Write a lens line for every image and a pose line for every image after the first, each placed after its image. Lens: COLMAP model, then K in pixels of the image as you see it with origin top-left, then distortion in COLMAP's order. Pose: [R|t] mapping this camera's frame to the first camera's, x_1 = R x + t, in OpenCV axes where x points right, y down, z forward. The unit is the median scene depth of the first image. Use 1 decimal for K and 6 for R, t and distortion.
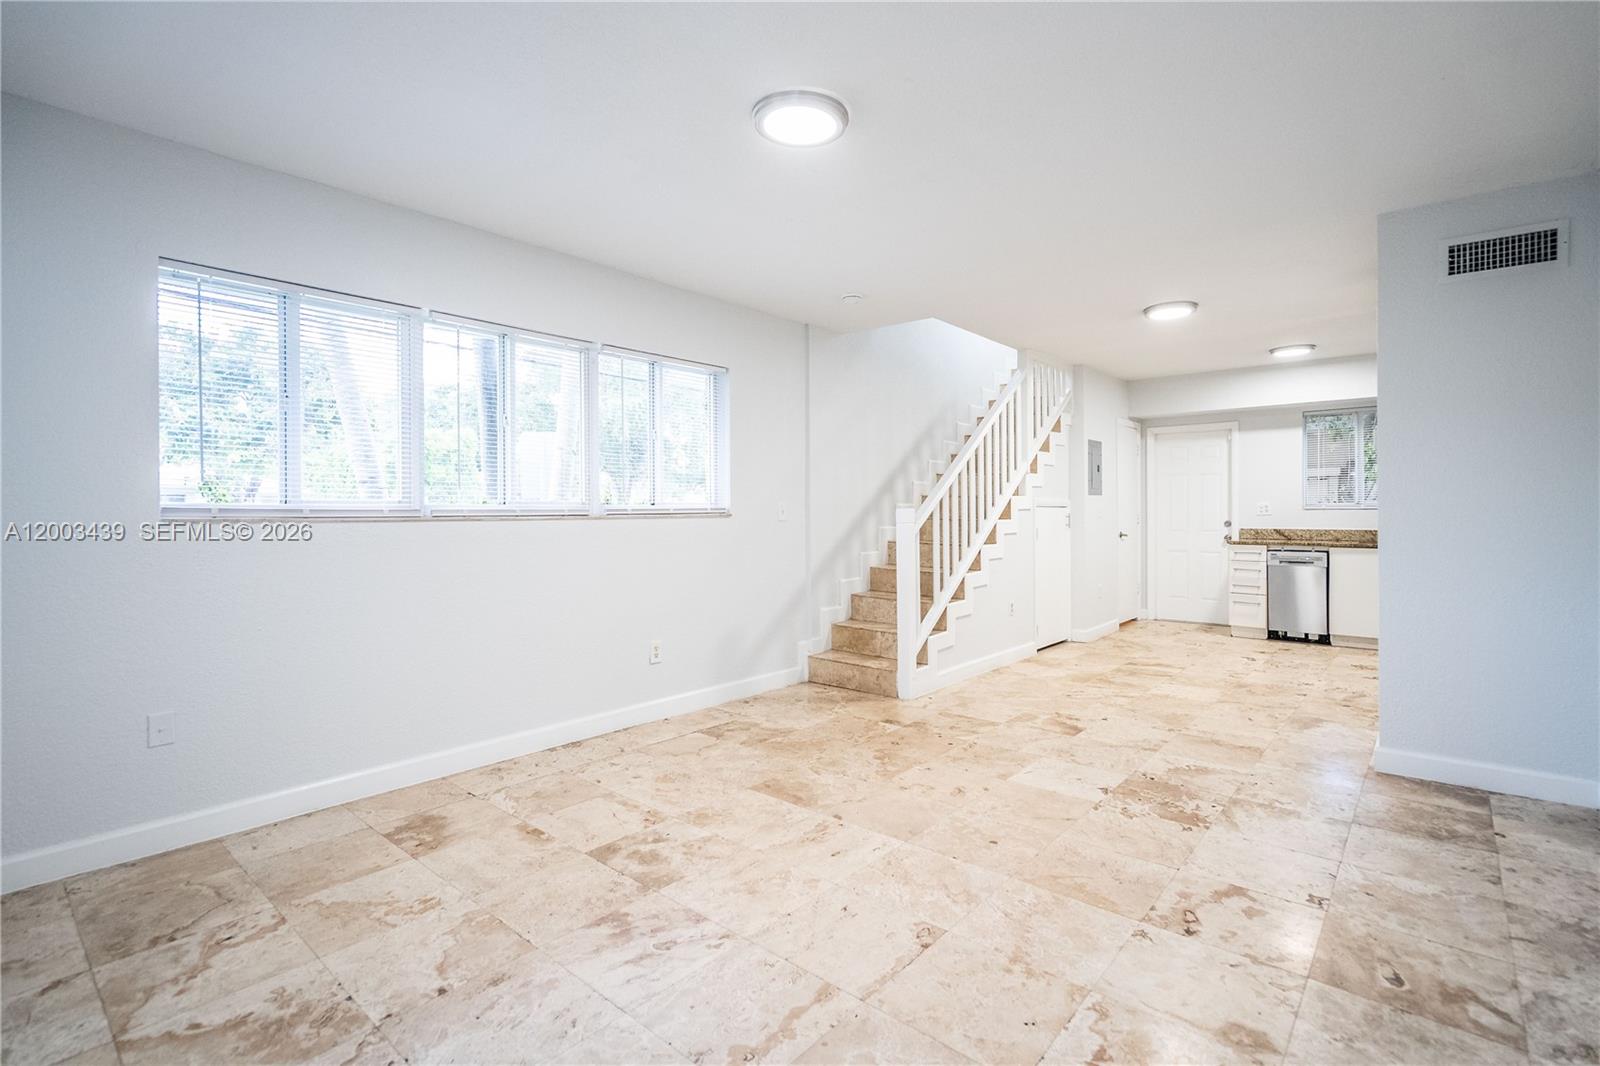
lens RADIAL K [[735.8, 0, 790.9], [0, 735.8, 508.3], [0, 0, 1]] dist [0.000880, -0.000390]
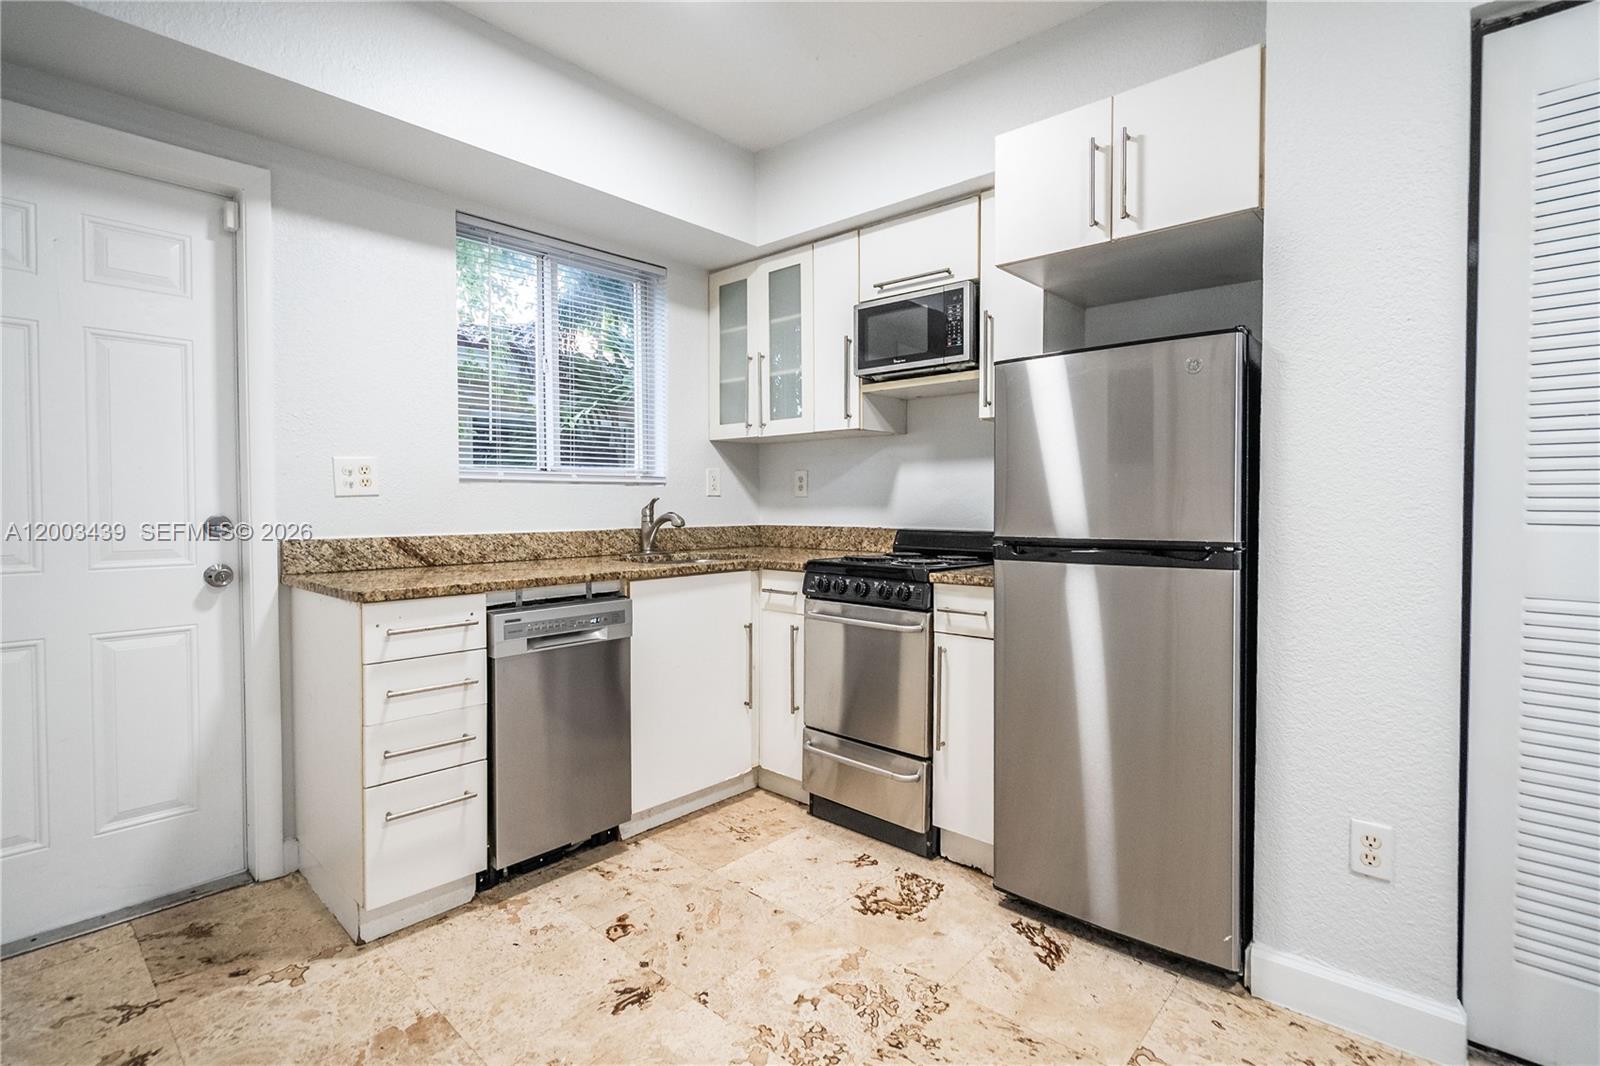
lens RADIAL K [[743.0, 0, 795.6], [0, 743.0, 518.8], [0, 0, 1]] dist [-0.000686, 0.000344]
pose [[0.000501, -0.018541, 0.999828, 0.744383], [-0.002677, 0.999824, 0.018542, 0.029470], [-0.999996, -0.002686, 0.000451, 1.887099]]
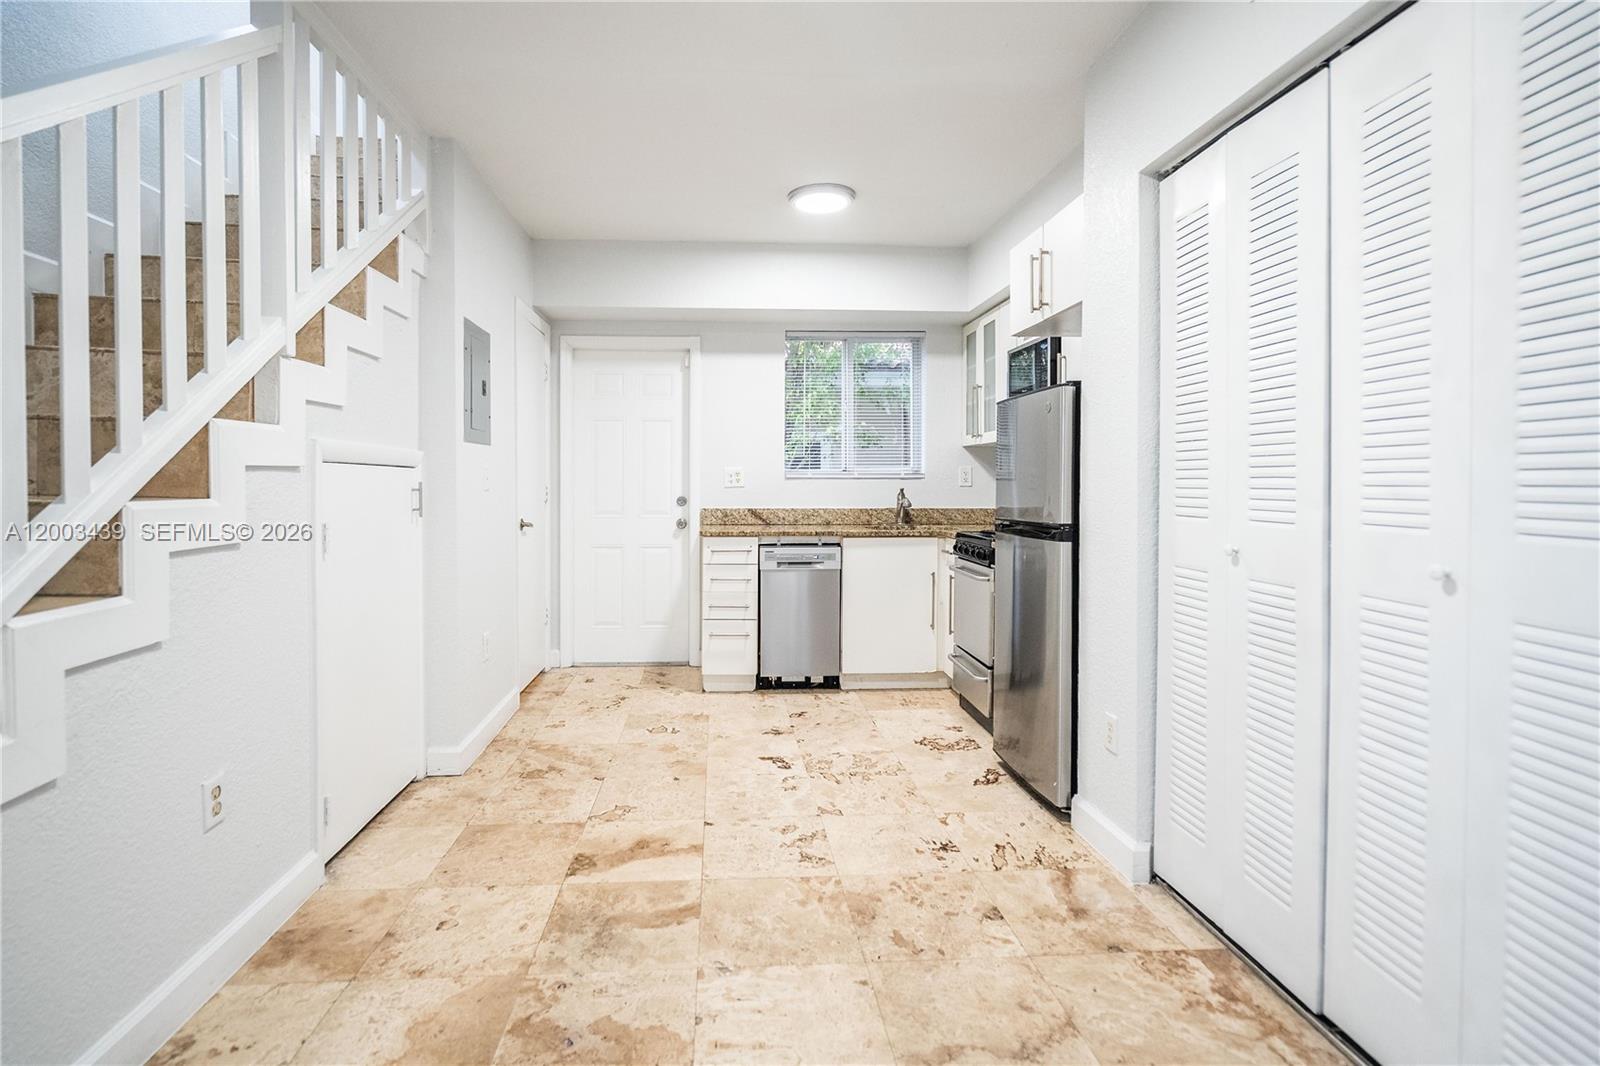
lens RADIAL K [[743.7, 0, 762.7], [0, 743.7, 494.8], [0, 0, 1]] dist [0.001360, 0.000602]
pose [[0.706135, -0.005572, 0.708055, 0.471729], [-0.006984, 0.999866, 0.014834, 0.013998], [-0.708043, -0.015420, 0.706001, 1.227000]]
